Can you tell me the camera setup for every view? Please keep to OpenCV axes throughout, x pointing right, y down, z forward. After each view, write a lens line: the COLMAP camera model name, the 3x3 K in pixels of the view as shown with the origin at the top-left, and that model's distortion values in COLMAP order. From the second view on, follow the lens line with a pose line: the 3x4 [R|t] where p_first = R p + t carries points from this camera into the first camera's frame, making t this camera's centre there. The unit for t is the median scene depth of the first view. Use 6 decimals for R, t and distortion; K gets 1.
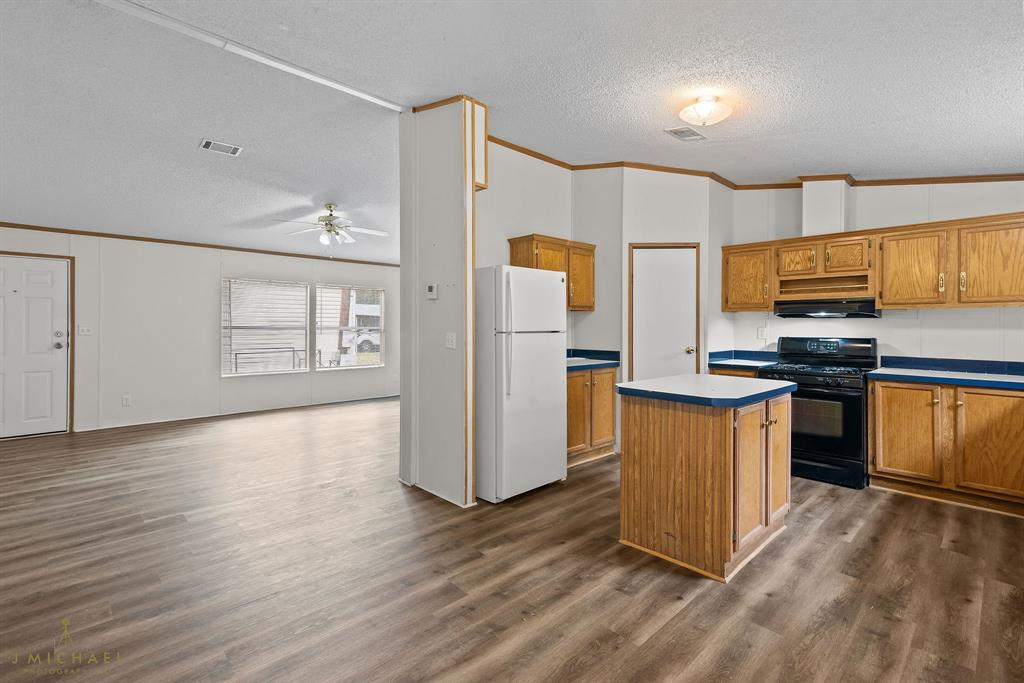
lens RADIAL K [[471.8, 0, 510.6], [0, 471.8, 332.2], [0, 0, 1]] dist [0.018462, -0.002550]
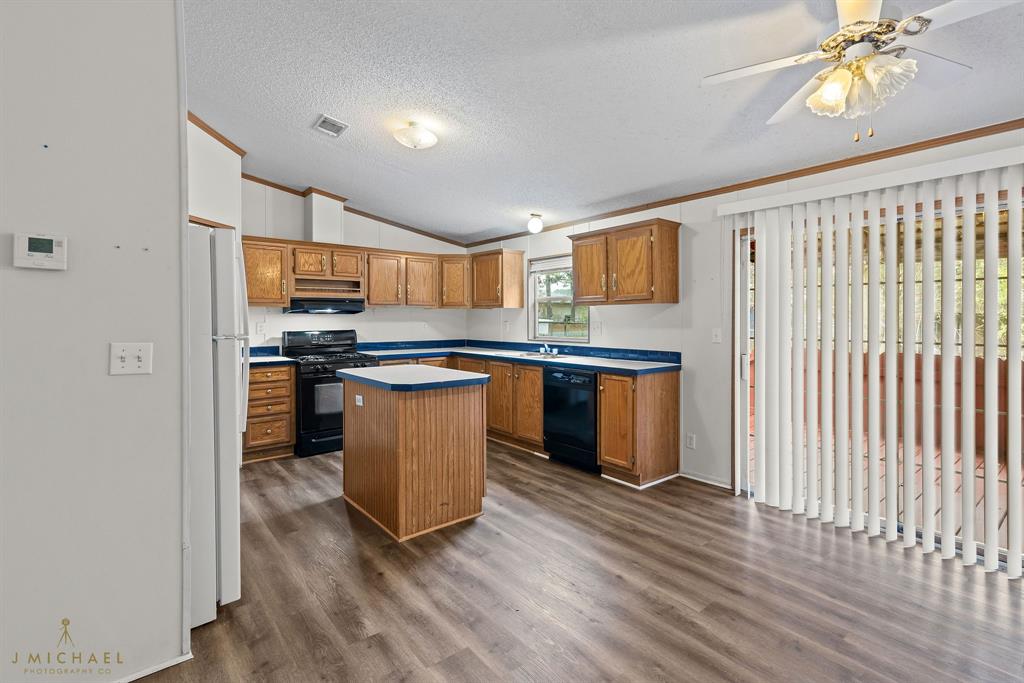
lens RADIAL K [[471.8, 0, 527.3], [0, 471.8, 319.7], [0, 0, 1]] dist [0.018462, -0.002550]
pose [[0.059658, -0.008107, 0.998186, -0.599803], [0.016607, 0.999837, 0.007128, -0.019607], [-0.998081, 0.016151, 0.059783, 0.543850]]
